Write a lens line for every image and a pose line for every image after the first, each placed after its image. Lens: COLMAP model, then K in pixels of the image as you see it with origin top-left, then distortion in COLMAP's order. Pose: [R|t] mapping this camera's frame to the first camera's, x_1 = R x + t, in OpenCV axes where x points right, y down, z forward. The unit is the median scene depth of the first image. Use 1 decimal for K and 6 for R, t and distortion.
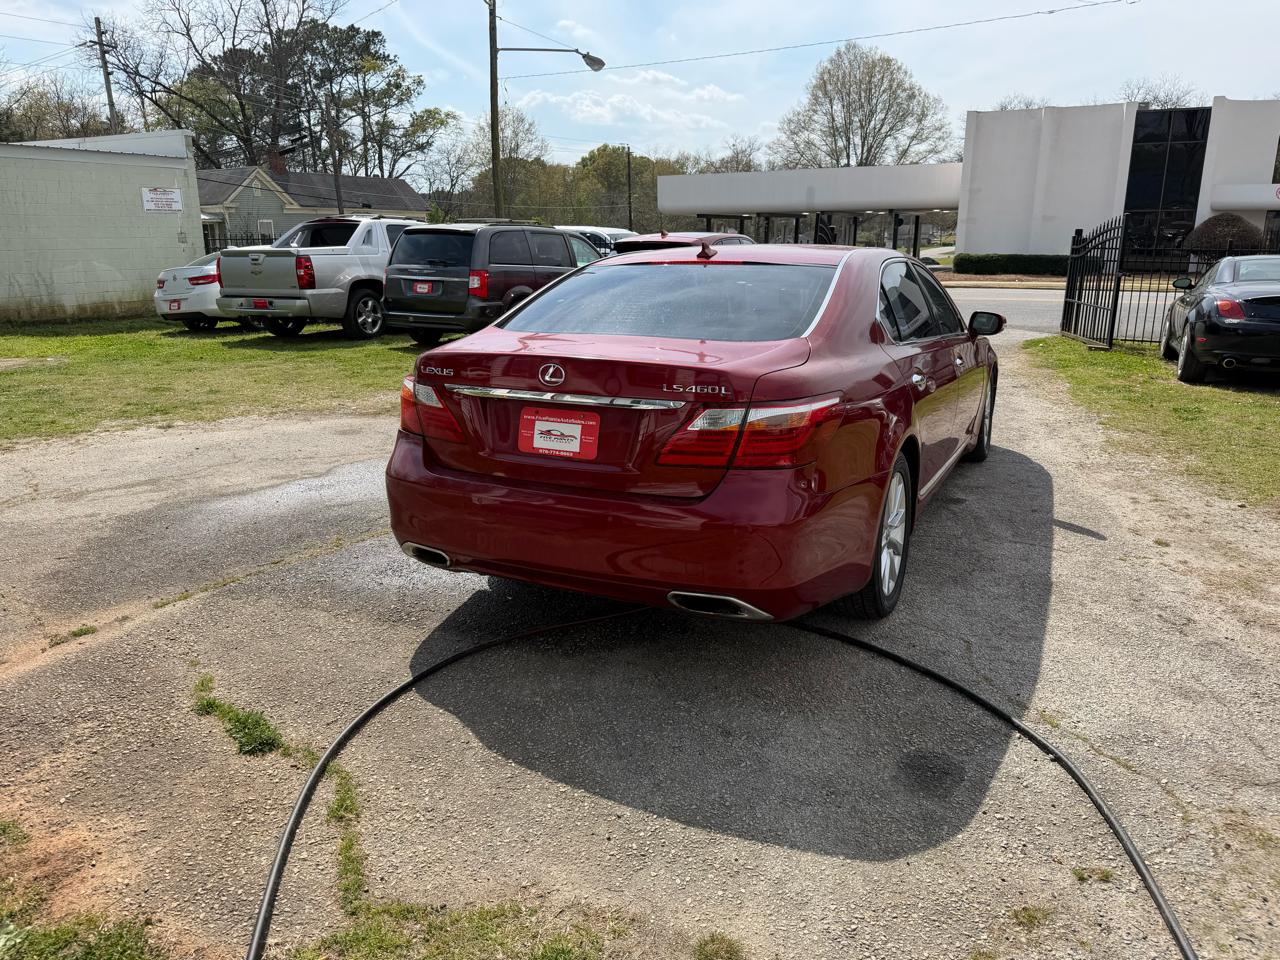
lens RADIAL K [[905.7, 0, 643.2], [0, 905.7, 481.4], [0, 0, 1]] dist [0.022925, -0.036806]
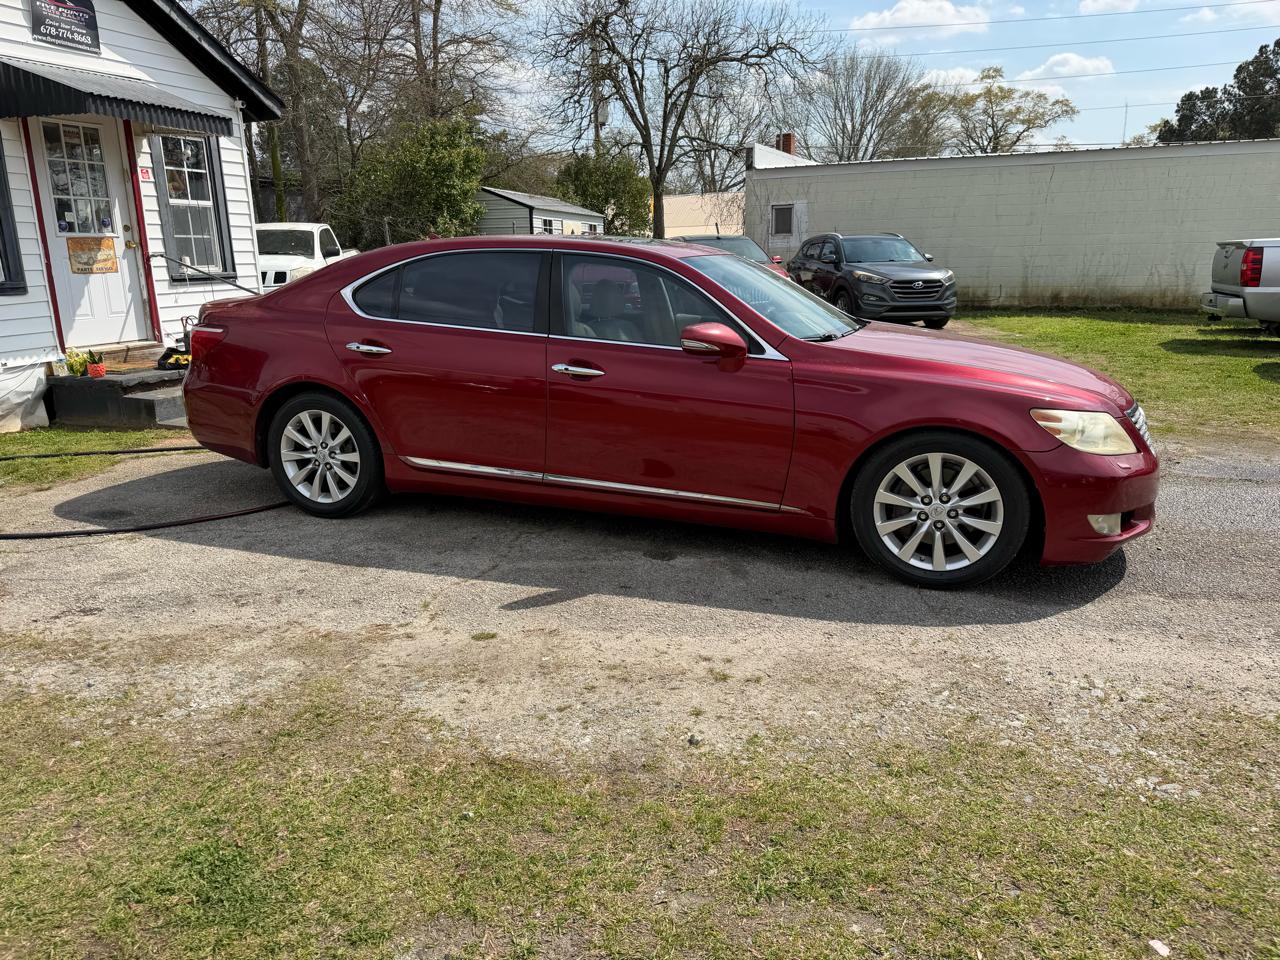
lens RADIAL K [[899.1, 0, 649.7], [0, 899.1, 482.7], [0, 0, 1]] dist [0.023370, -0.029521]
pose [[0.109291, 0.248770, -0.962377, 0.274252], [-0.240251, 0.946082, 0.217274, -0.052465], [0.964539, 0.207466, 0.163165, 0.214994]]
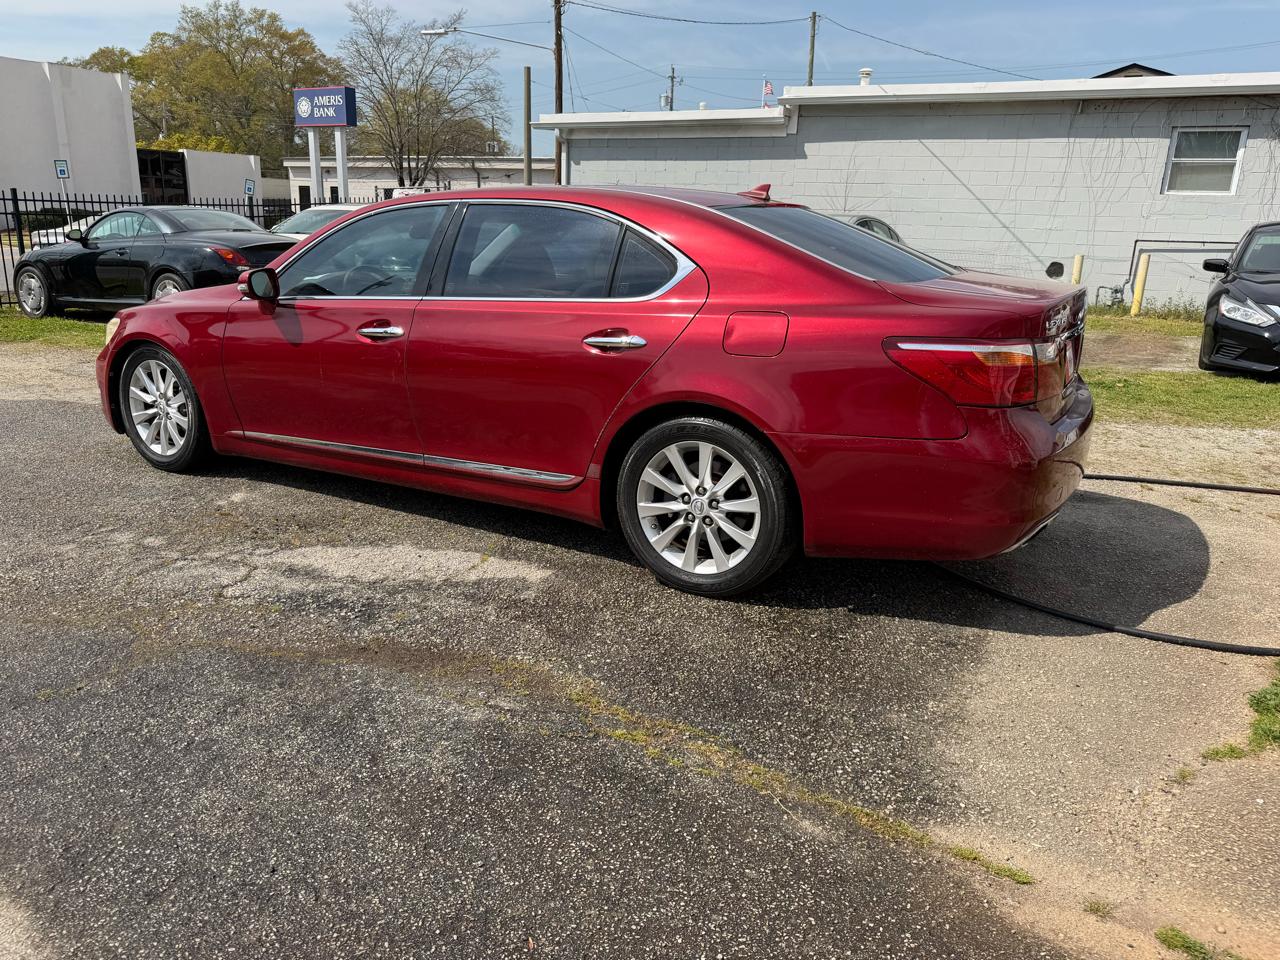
lens RADIAL K [[890.1, 0, 640.0], [0, 890.1, 480.0], [0, 0, 1]] dist [0.033160, -0.035613]
pose [[0.059852, -0.273613, 0.959976, -0.173830], [0.226963, 0.940242, 0.253838, -0.044352], [-0.972063, 0.202686, 0.118375, 0.198625]]
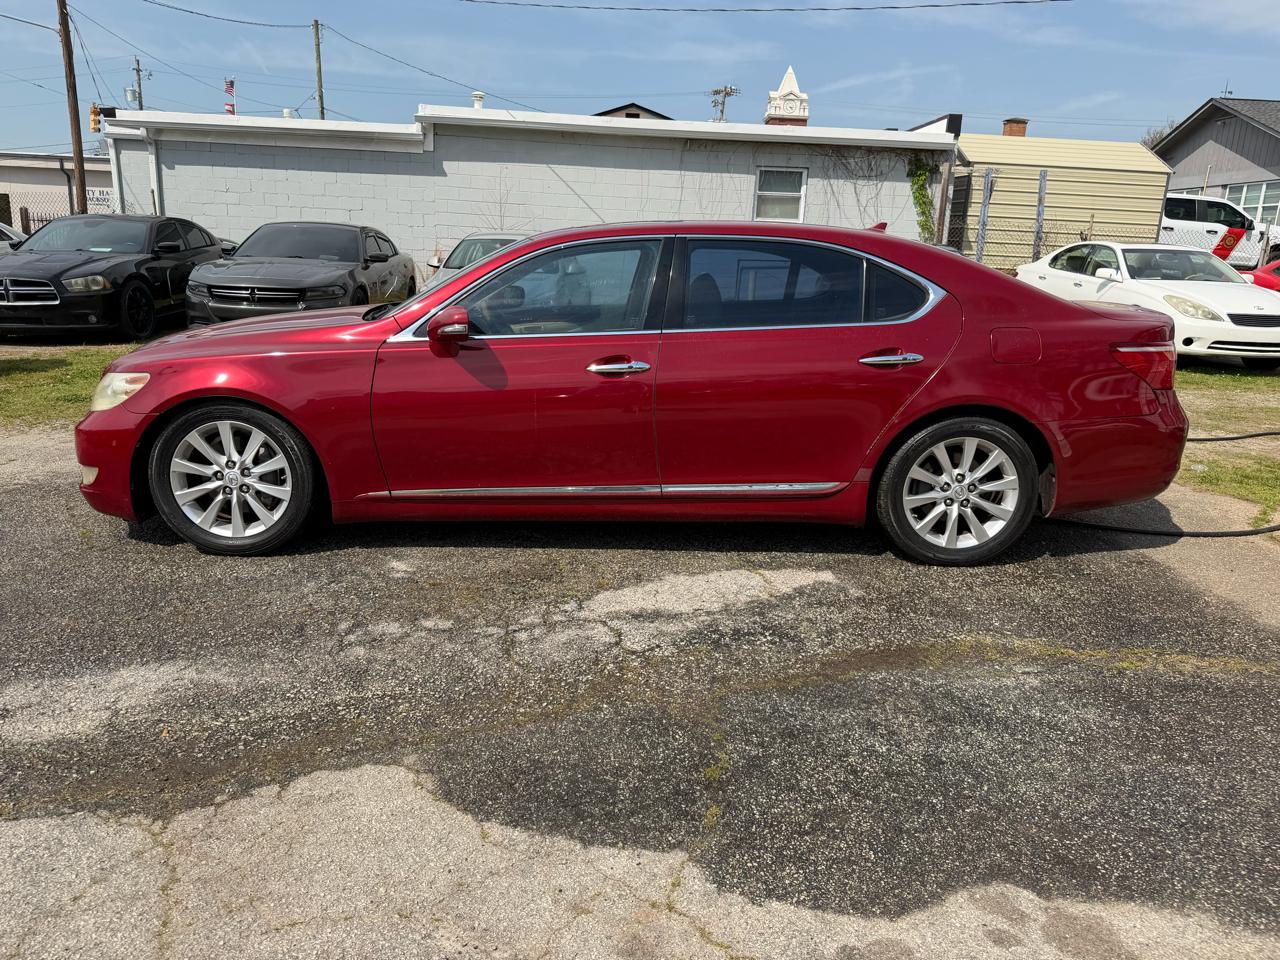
lens RADIAL K [[883.7, 0, 618.6], [0, 883.7, 474.3], [0, 0, 1]] dist [0.076699, -0.109458]
pose [[-0.463930, -0.230864, 0.855261, -0.152304], [0.193561, 0.915700, 0.352175, -0.080719], [-0.864467, 0.328930, -0.380134, 0.336799]]
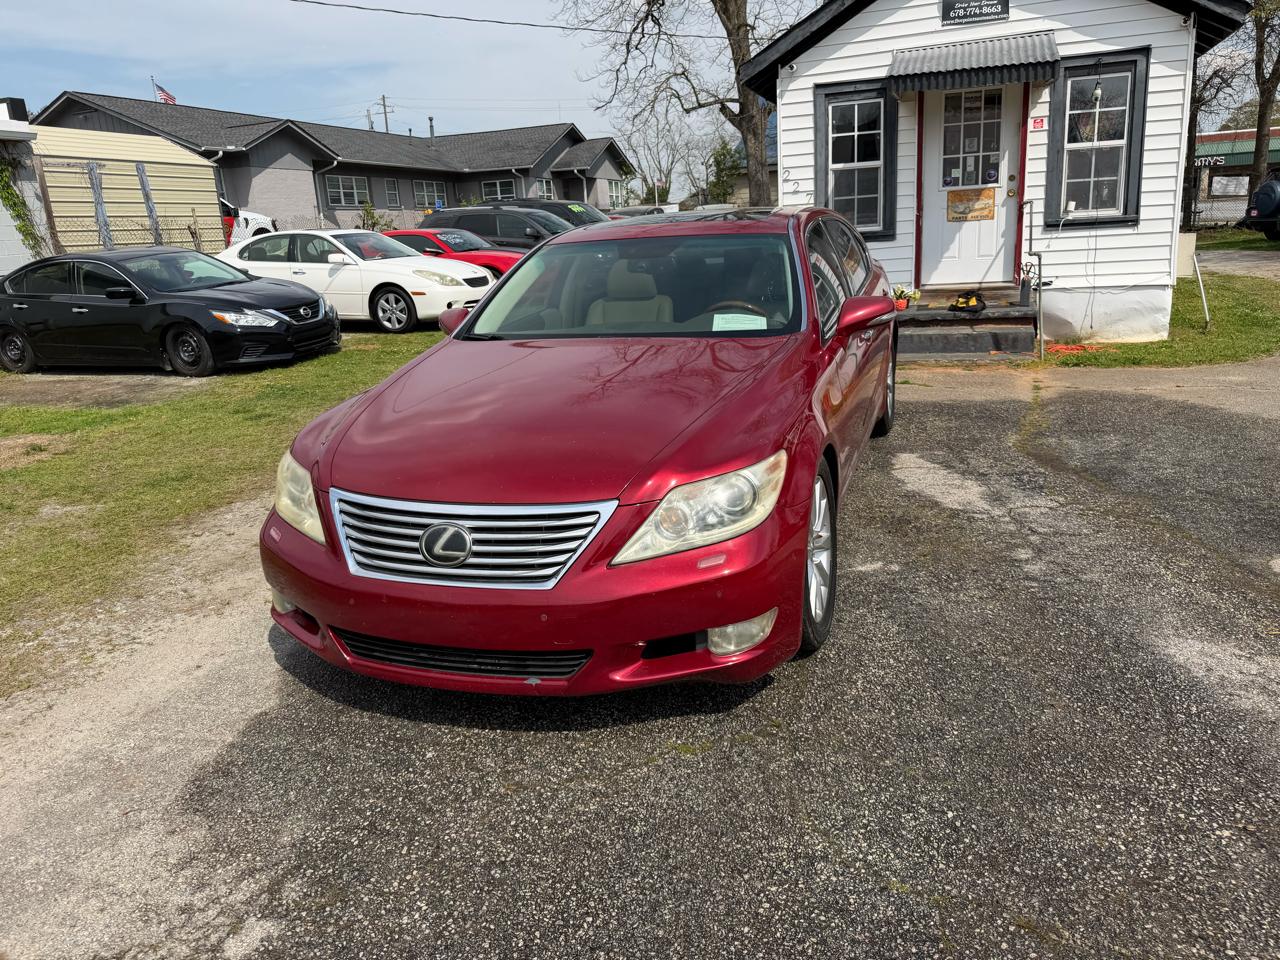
lens RADIAL K [[909.2, 0, 640.0], [0, 909.2, 480.0], [0, 0, 1]] dist [0.030236, -0.053671]
pose [[-0.990205, 0.093910, -0.103319, 0.077806], [0.029368, 0.863533, 0.503436, -0.115687], [0.136497, 0.495471, -0.857833, 0.451555]]
